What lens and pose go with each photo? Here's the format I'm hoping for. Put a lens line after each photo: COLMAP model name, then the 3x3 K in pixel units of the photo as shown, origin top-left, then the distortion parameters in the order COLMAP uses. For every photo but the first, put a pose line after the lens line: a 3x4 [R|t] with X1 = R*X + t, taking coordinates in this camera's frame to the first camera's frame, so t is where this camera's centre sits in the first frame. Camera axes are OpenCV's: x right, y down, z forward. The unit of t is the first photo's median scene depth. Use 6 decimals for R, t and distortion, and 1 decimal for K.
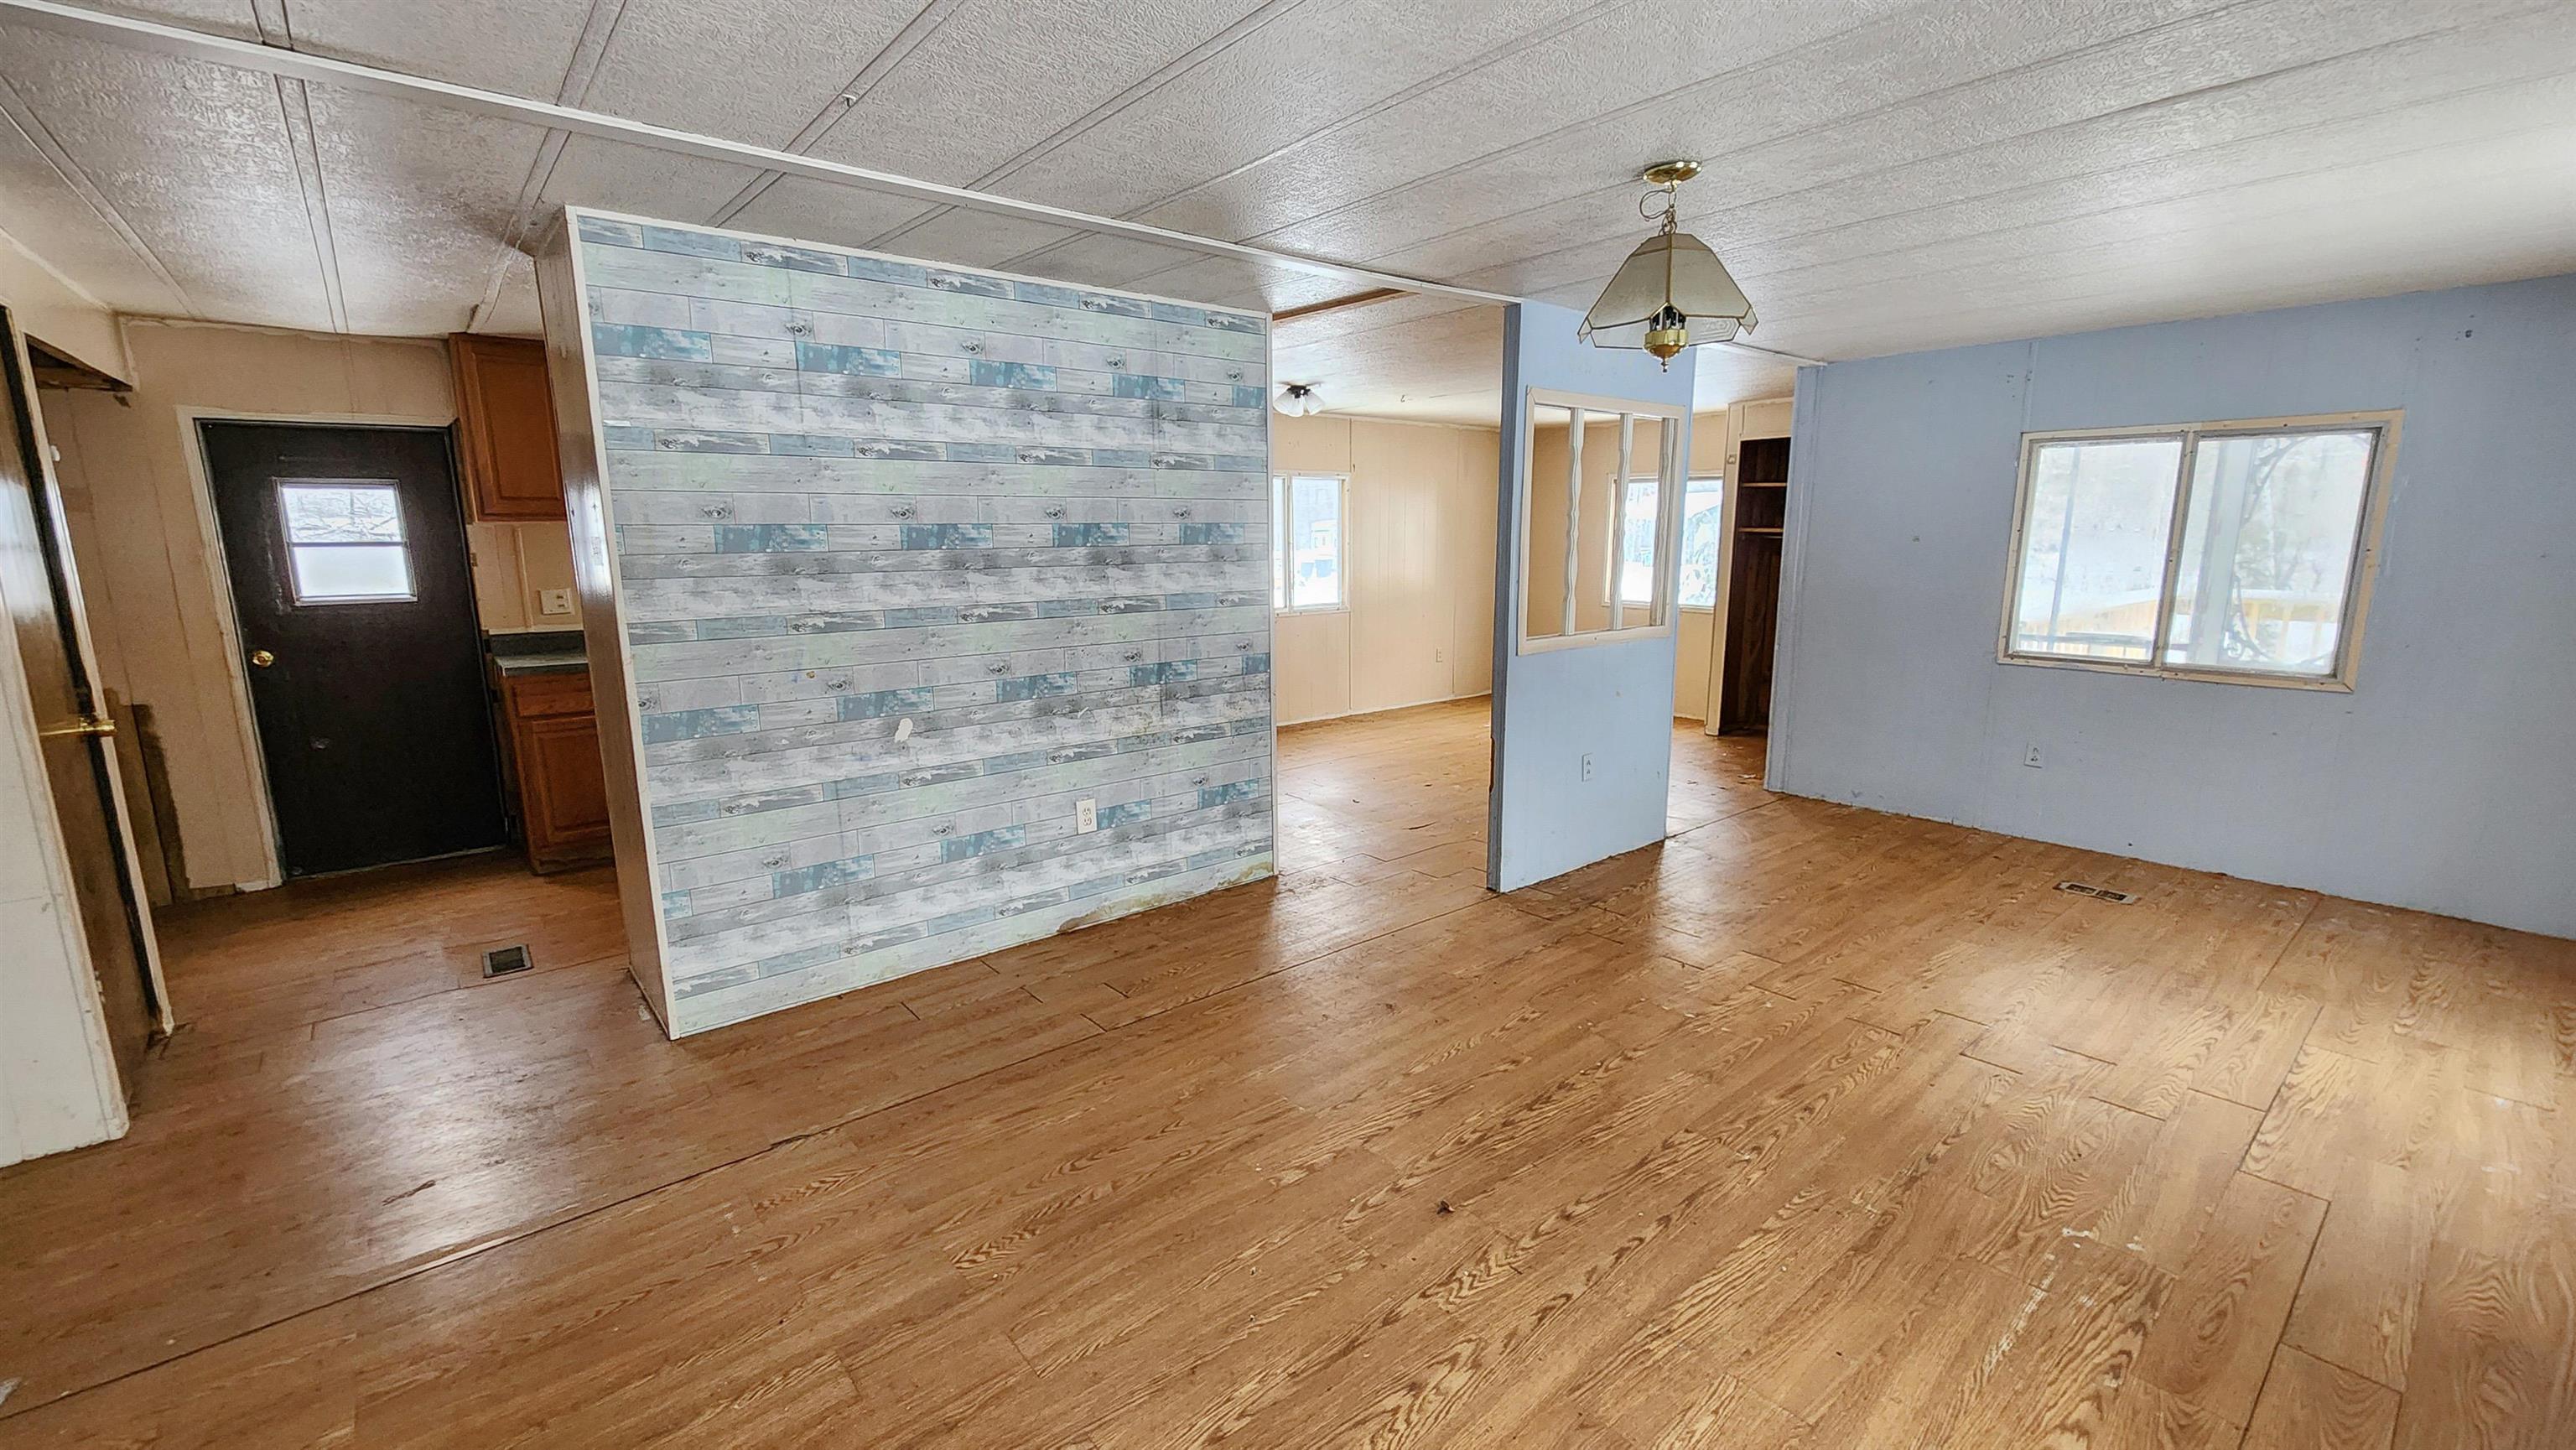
lens RADIAL K [[1055.9, 0, 1289.1], [0, 1055.9, 734.5], [0, 0, 1]] dist [0.001122, -0.001290]
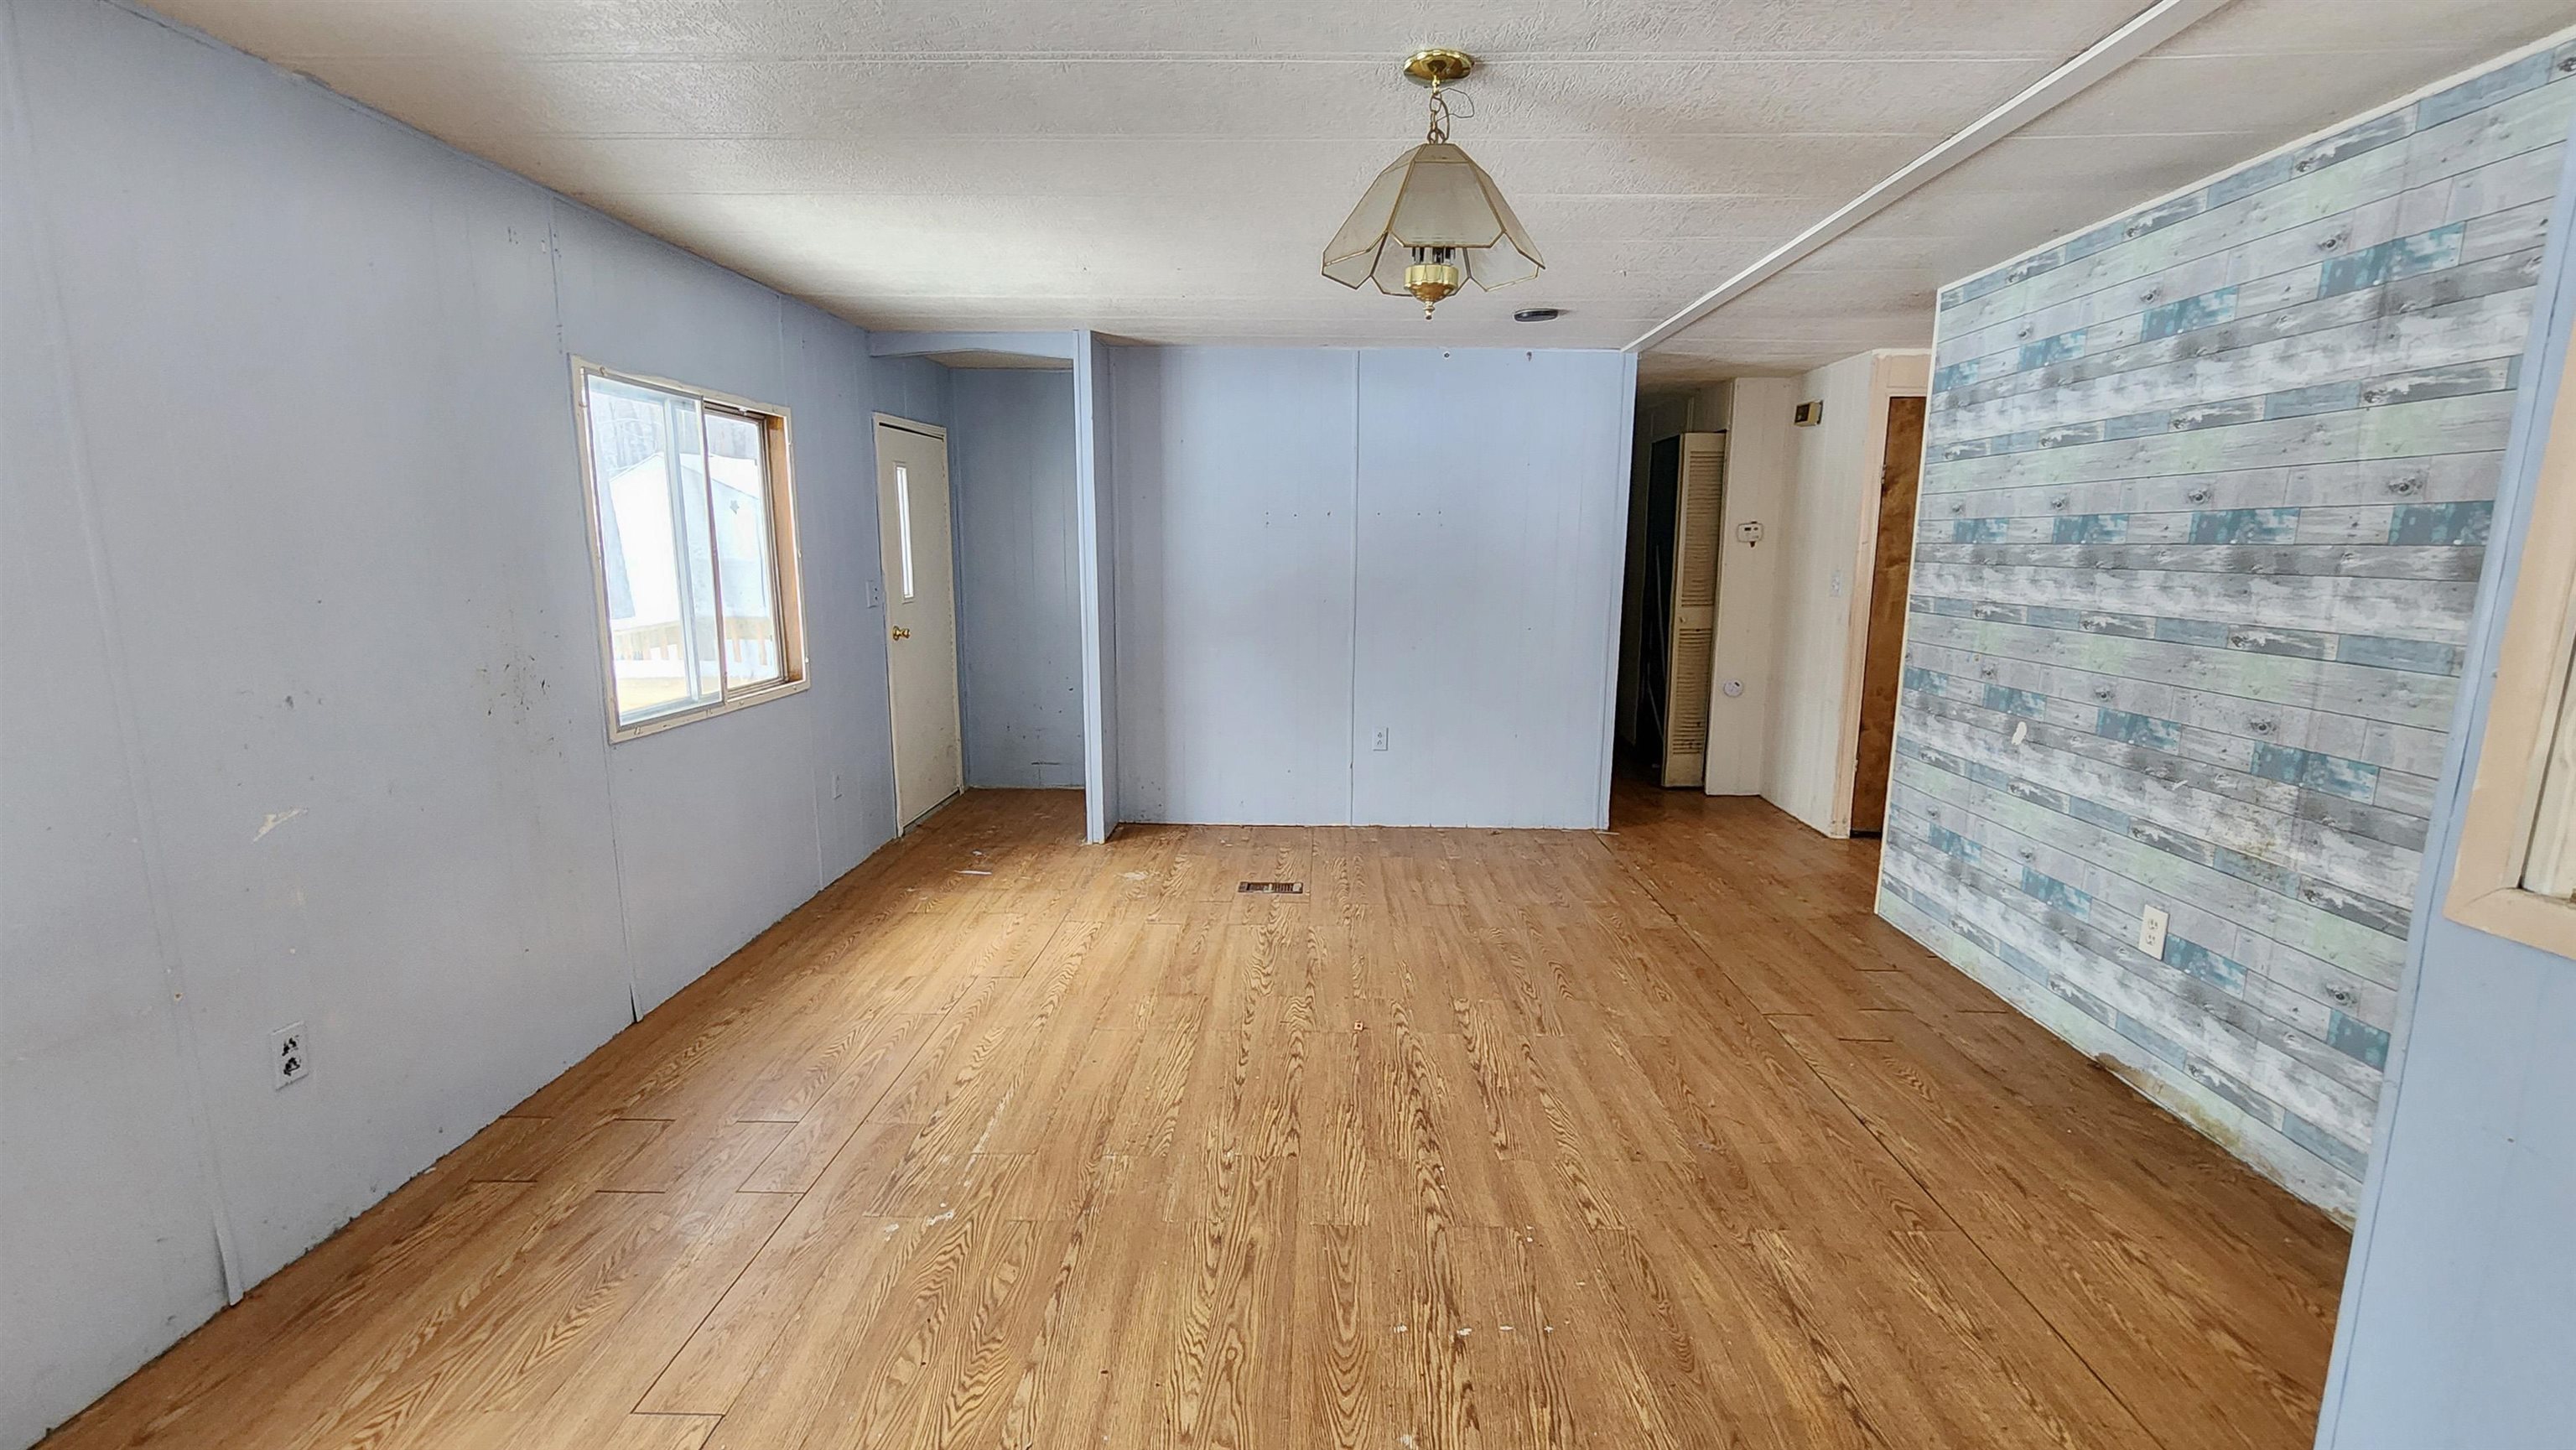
lens RADIAL K [[1078.5, 0, 1300.4], [0, 1078.5, 735.3], [0, 0, 1]] dist [0.001046, -0.000066]
pose [[-0.650503, 0.139589, -0.746566, 0.780070], [-0.144689, 0.942188, 0.302238, -0.202626], [0.745594, 0.304627, -0.592699, 1.096108]]
